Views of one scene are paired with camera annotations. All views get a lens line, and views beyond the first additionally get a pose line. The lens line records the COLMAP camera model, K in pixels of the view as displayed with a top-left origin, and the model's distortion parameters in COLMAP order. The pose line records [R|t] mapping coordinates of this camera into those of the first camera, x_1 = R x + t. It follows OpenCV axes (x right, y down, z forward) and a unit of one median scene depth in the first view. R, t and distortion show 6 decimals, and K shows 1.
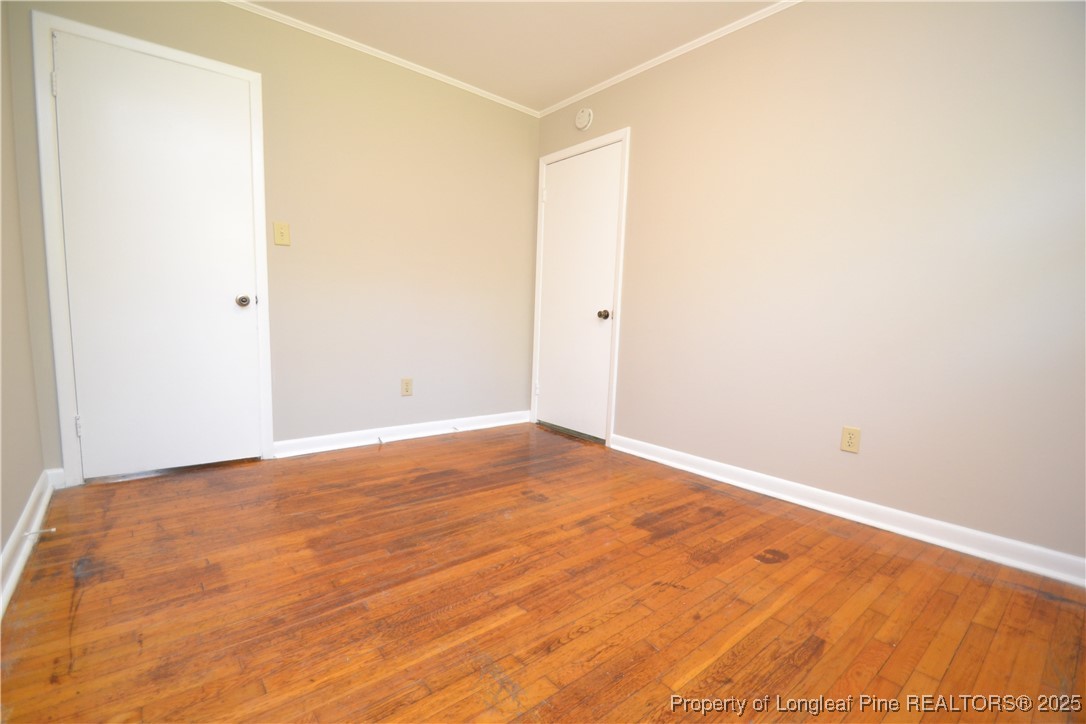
lens RADIAL K [[483.5, 0, 542.7], [0, 483.5, 365.2], [0, 0, 1]] dist [-0.003881, -0.003171]
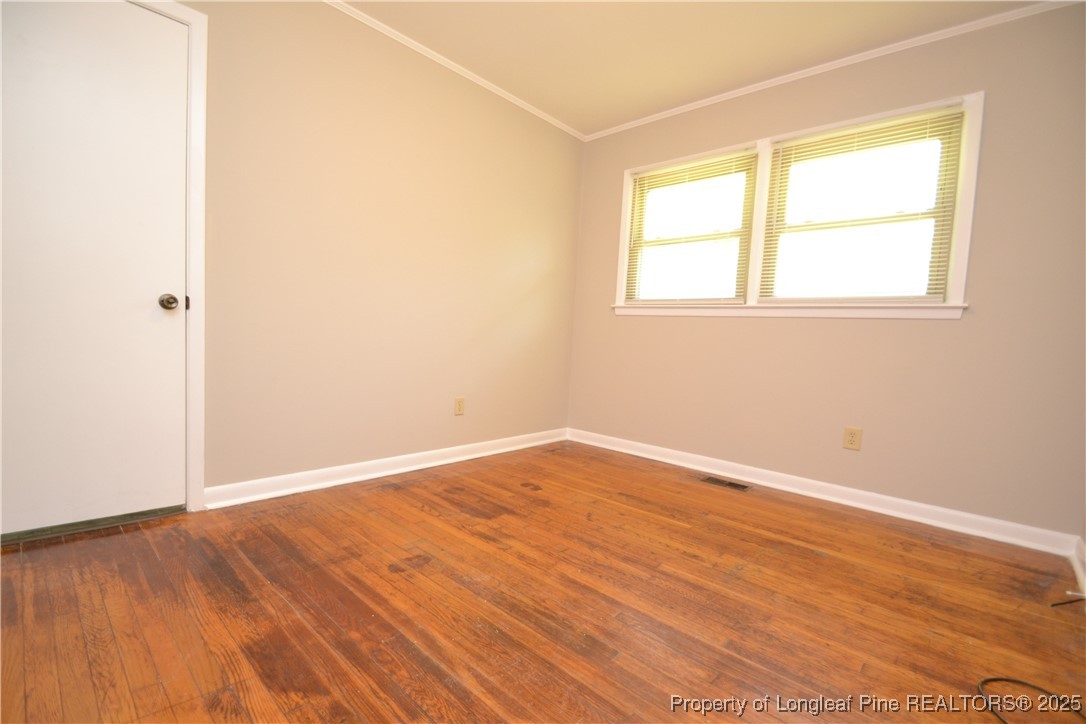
lens RADIAL K [[483.5, 0, 544.3], [0, 483.5, 367.7], [0, 0, 1]] dist [-0.003881, -0.003171]
pose [[-0.122624, -0.105891, 0.986788, -0.819577], [0.041758, 0.992861, 0.111731, -0.105808], [-0.991574, 0.054907, -0.117327, 0.982909]]
